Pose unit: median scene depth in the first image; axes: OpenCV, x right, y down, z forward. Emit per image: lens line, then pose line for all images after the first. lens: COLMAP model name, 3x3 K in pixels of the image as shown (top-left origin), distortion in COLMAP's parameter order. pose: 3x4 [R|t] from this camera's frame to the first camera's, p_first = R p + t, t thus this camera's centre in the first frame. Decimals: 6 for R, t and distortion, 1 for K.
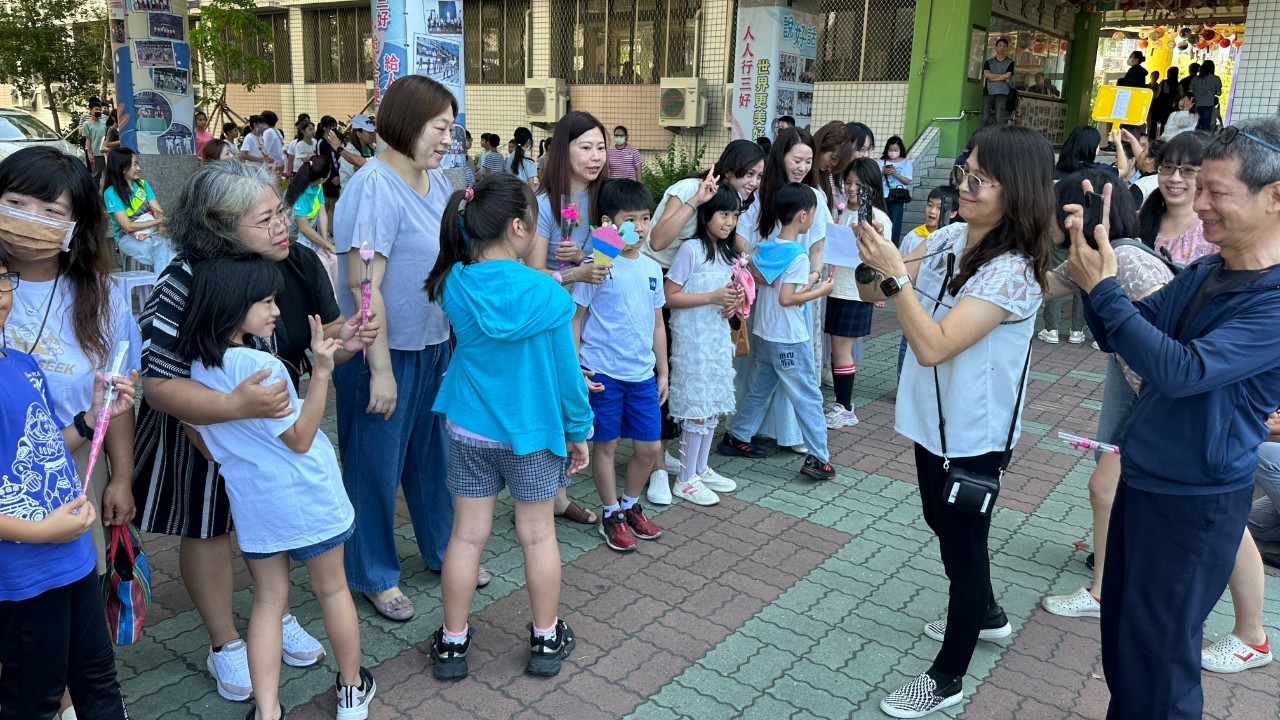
lens RADIAL K [[929.3, 0, 635.3], [0, 929.3, 360.3], [0, 0, 1]] dist [0.096783, -0.146069]
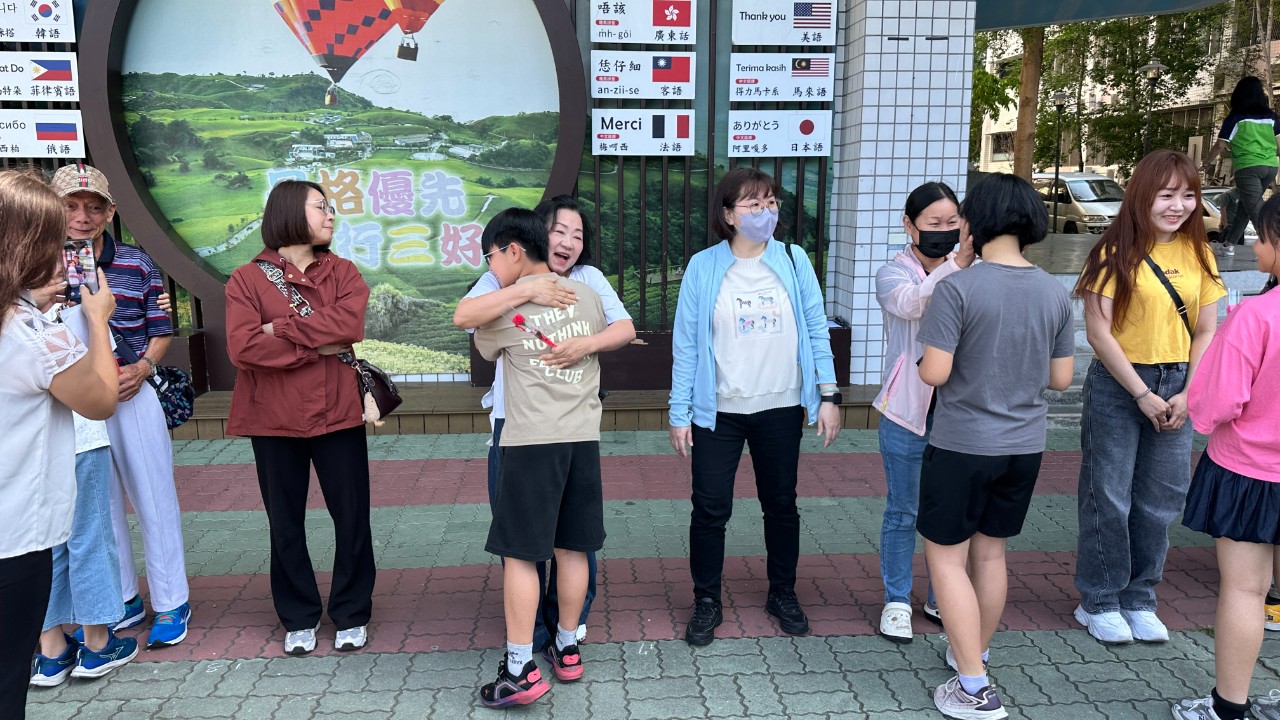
lens RADIAL K [[929.3, 0, 647.2], [0, 929.3, 367.5], [0, 0, 1]] dist [0.096783, -0.146069]
pose [[0.657546, 0.105895, -0.745936, -0.234101], [-0.154329, 0.988010, 0.004219, 0.072360], [0.737439, 0.112345, 0.666005, -0.331422]]
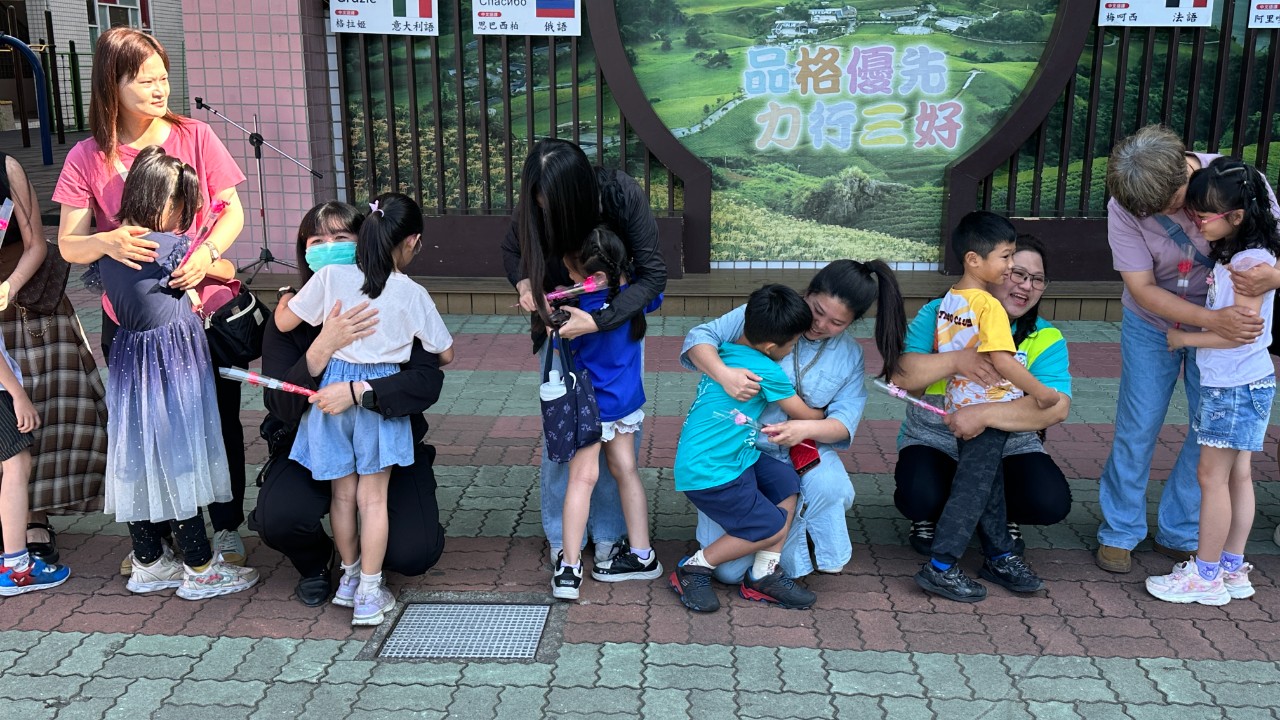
lens RADIAL K [[1169.7, 0, 626.2], [0, 1169.7, 378.5], [0, 0, 1]] dist [0.048792, 0.000000]
pose [[0.557569, 0.177194, -0.810999, -0.255382], [-0.175490, 0.980033, 0.093476, 0.112036], [0.811369, 0.090203, 0.577532, -0.495483]]
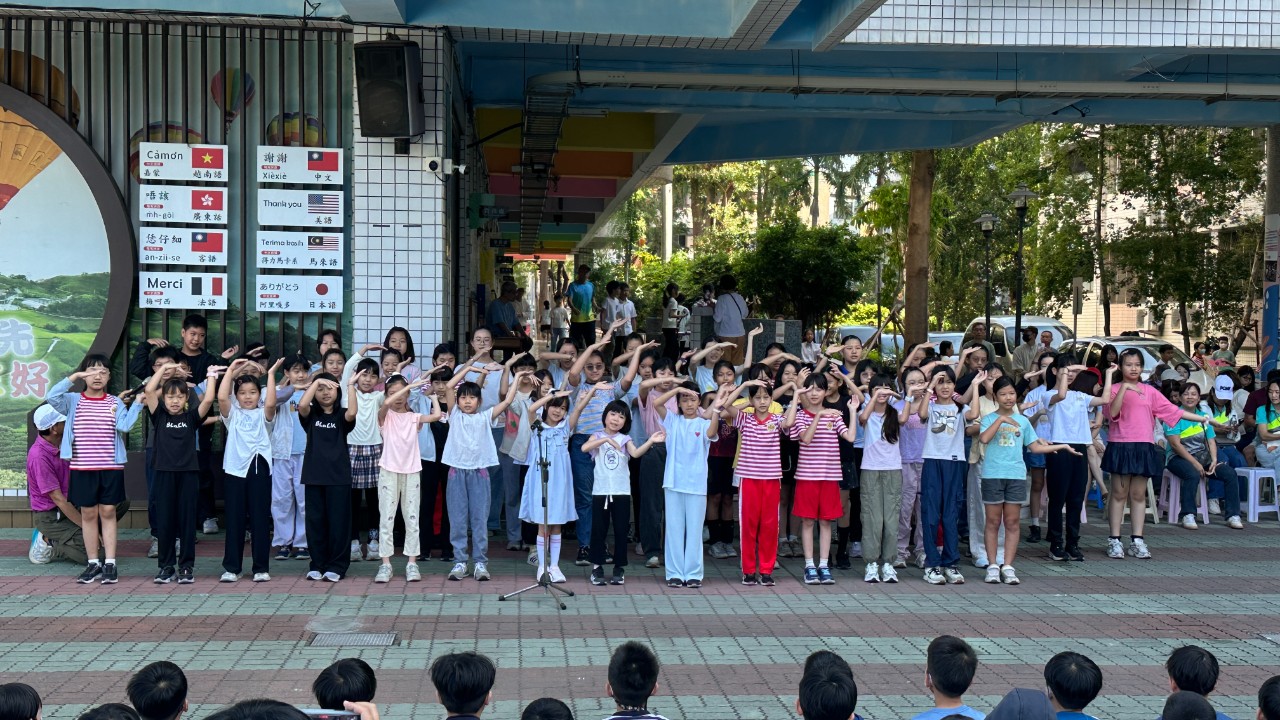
lens RADIAL K [[1596.2, 0, 645.6], [0, 1596.2, 379.1], [0, 0, 1]] dist [0.118362, 0.000000]
pose [[0.660318, 0.001370, -0.750985, 0.232215], [-0.168110, 0.974891, -0.146035, 0.101924], [0.731928, 0.222678, 0.643969, -0.431413]]
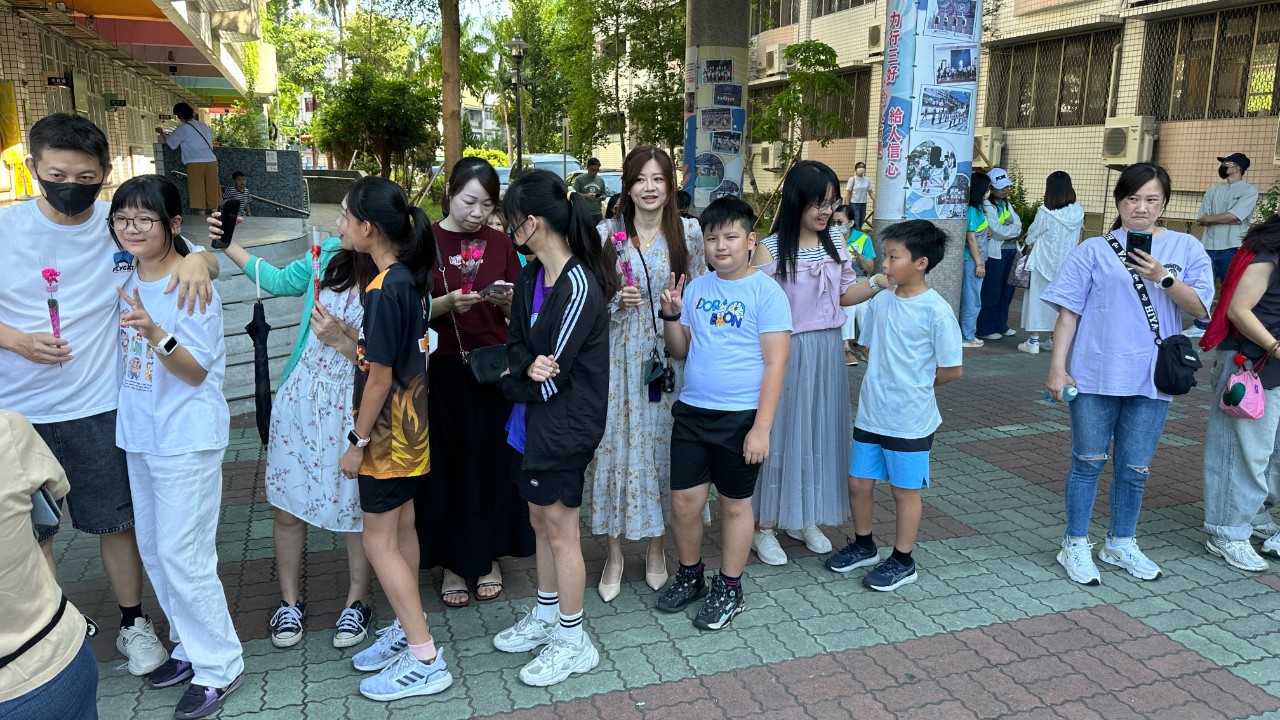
lens RADIAL K [[929.3, 0, 639.2], [0, 929.3, 363.4], [0, 0, 1]] dist [0.096783, -0.146069]
pose [[0.827586, 0.090393, -0.554014, 0.045384], [-0.115292, 0.993280, -0.010159, -0.005047], [0.549372, 0.072280, 0.832446, 0.014095]]
